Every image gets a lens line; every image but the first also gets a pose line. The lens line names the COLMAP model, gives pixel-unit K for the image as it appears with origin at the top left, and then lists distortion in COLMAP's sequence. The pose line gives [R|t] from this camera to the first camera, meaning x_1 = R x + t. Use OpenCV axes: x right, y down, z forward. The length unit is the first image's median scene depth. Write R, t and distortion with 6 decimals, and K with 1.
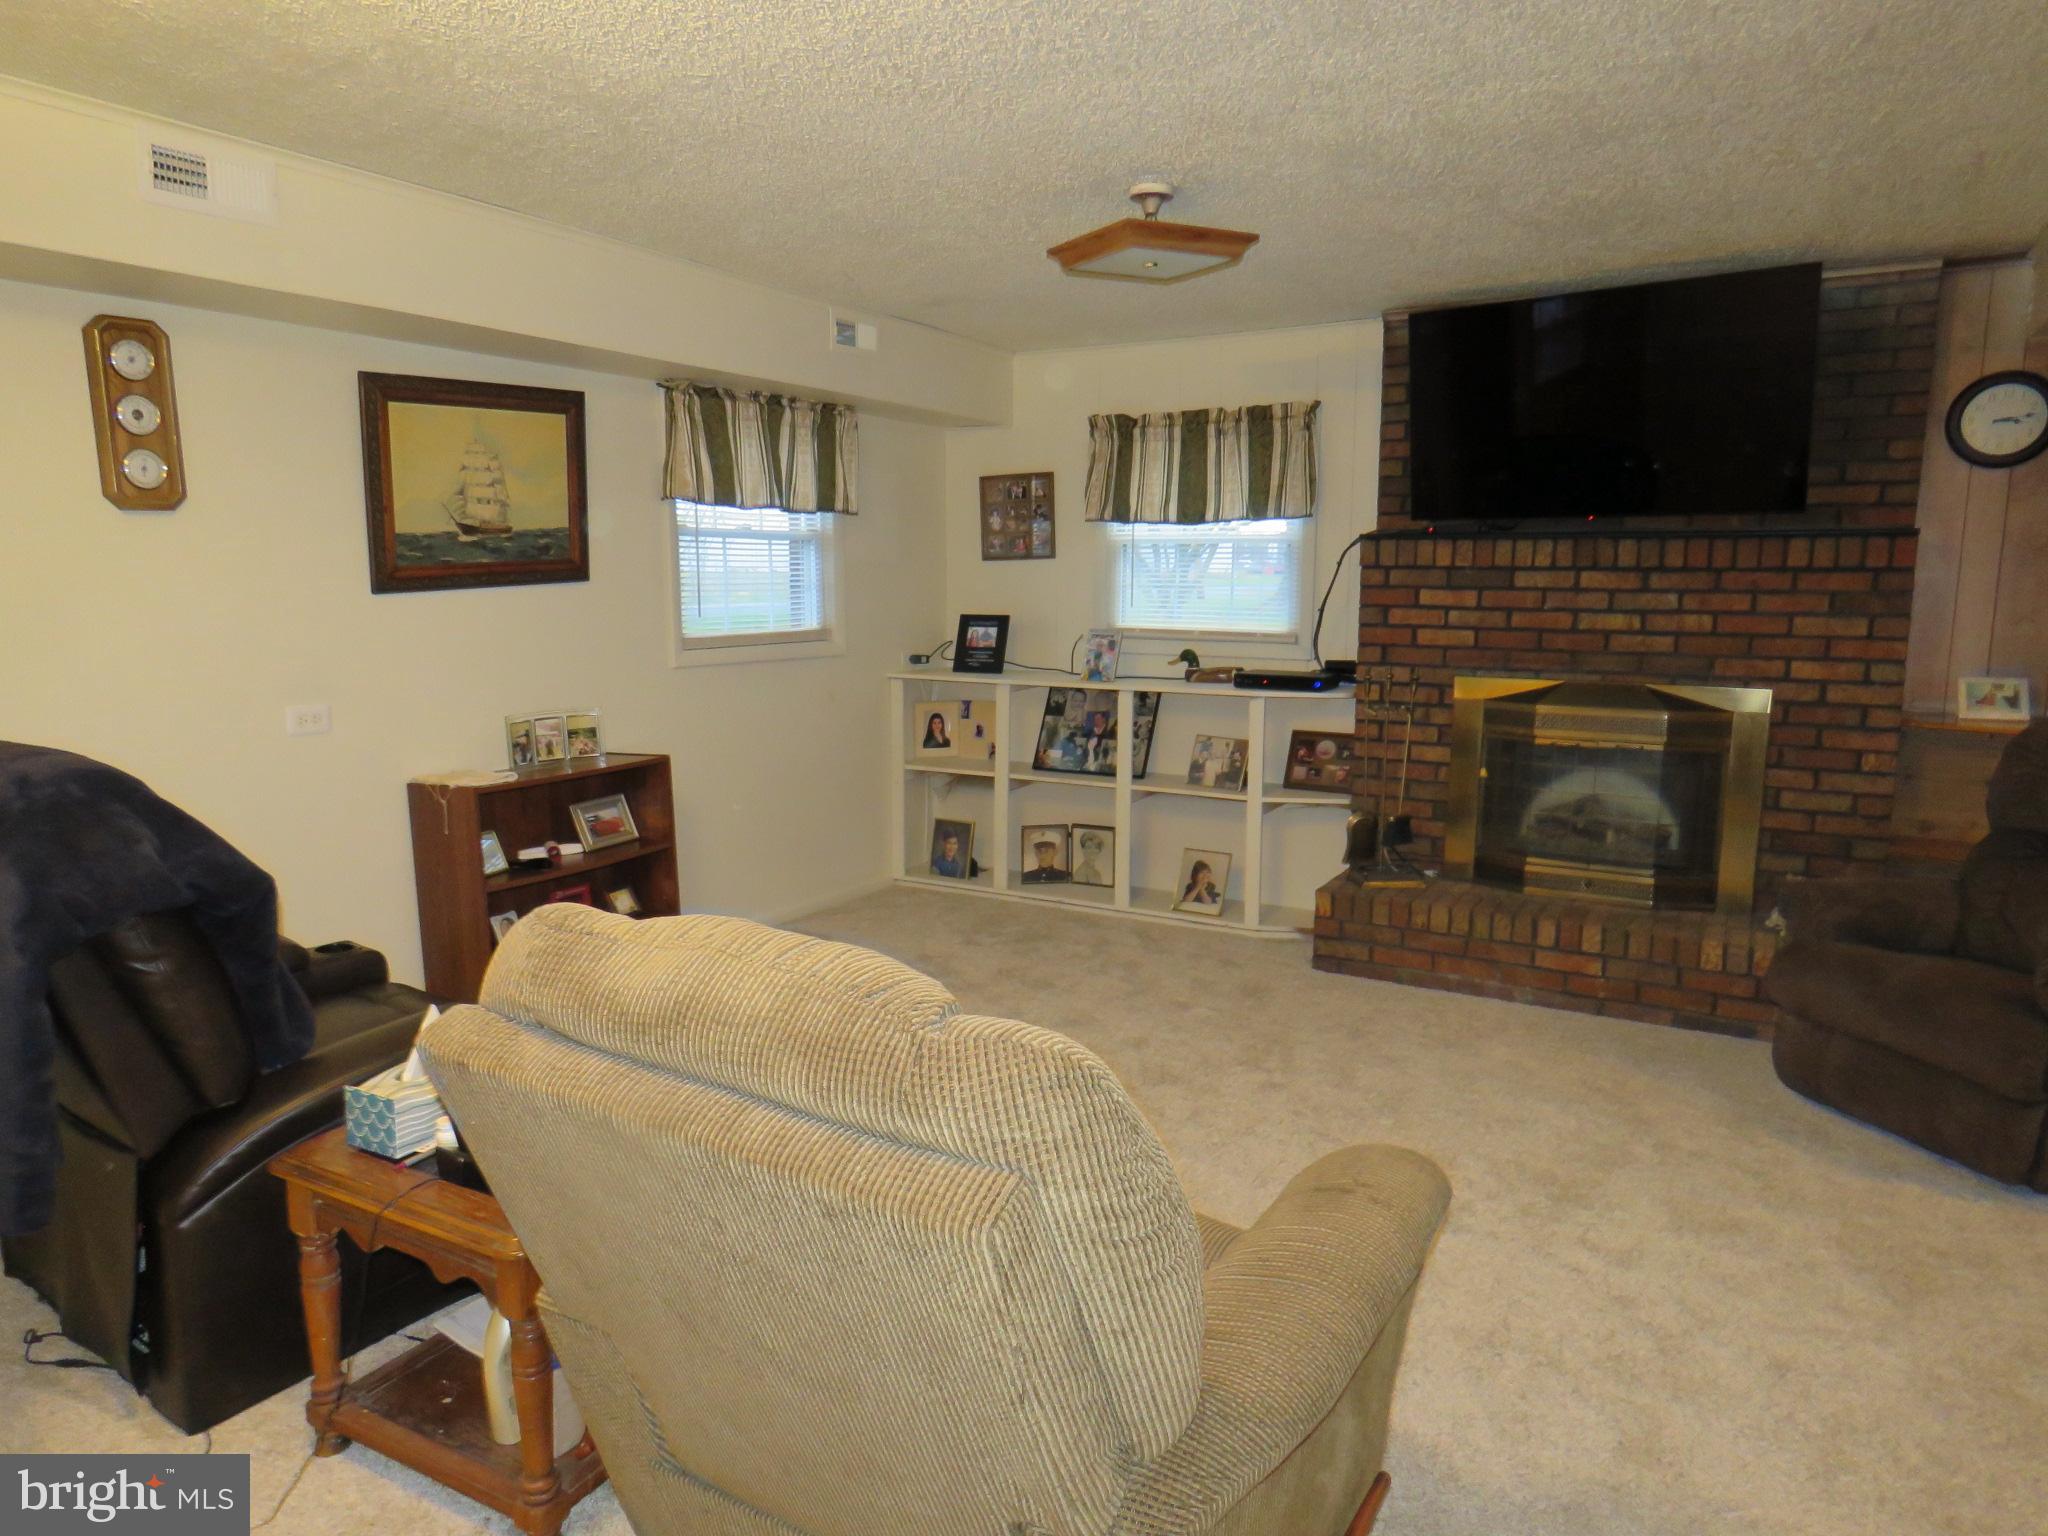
lens RADIAL K [[1298.8, 0, 1018.9], [0, 1298.8, 773.6], [0, 0, 1]] dist [-0.004007, 0.000820]
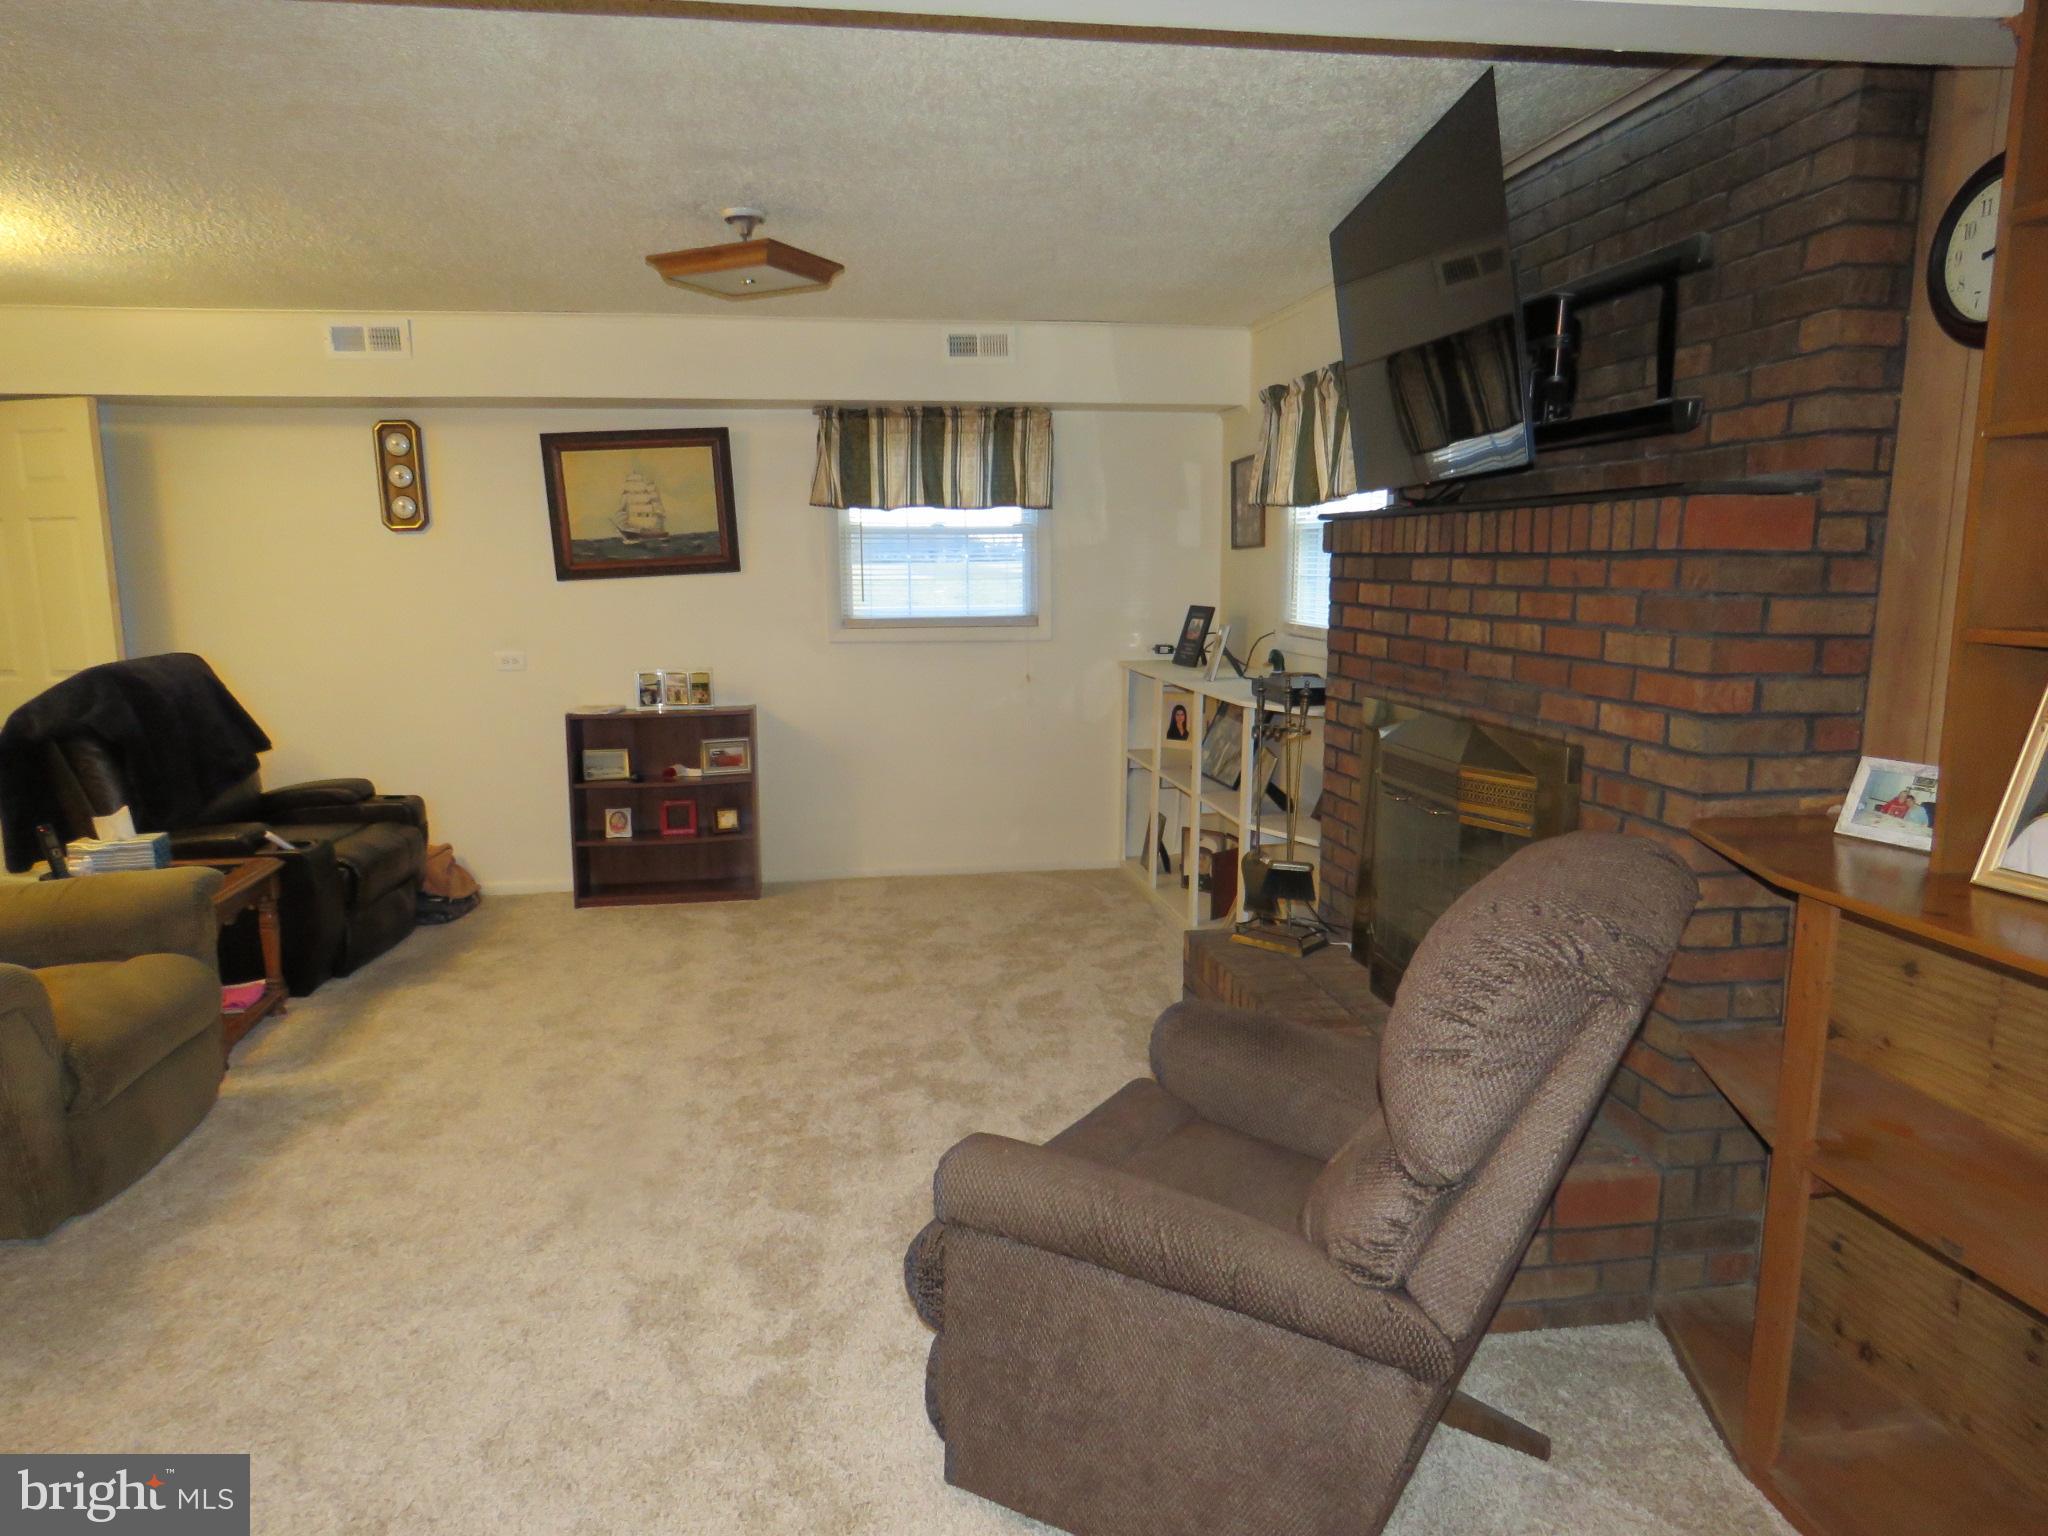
lens RADIAL K [[1298.8, 0, 1018.9], [0, 1298.8, 773.6], [0, 0, 1]] dist [-0.004007, 0.000820]
pose [[0.639031, 0.118976, -0.759924, 0.903118], [-0.111442, 0.991861, 0.061576, -0.061200], [0.761065, 0.045339, 0.647089, 0.394311]]
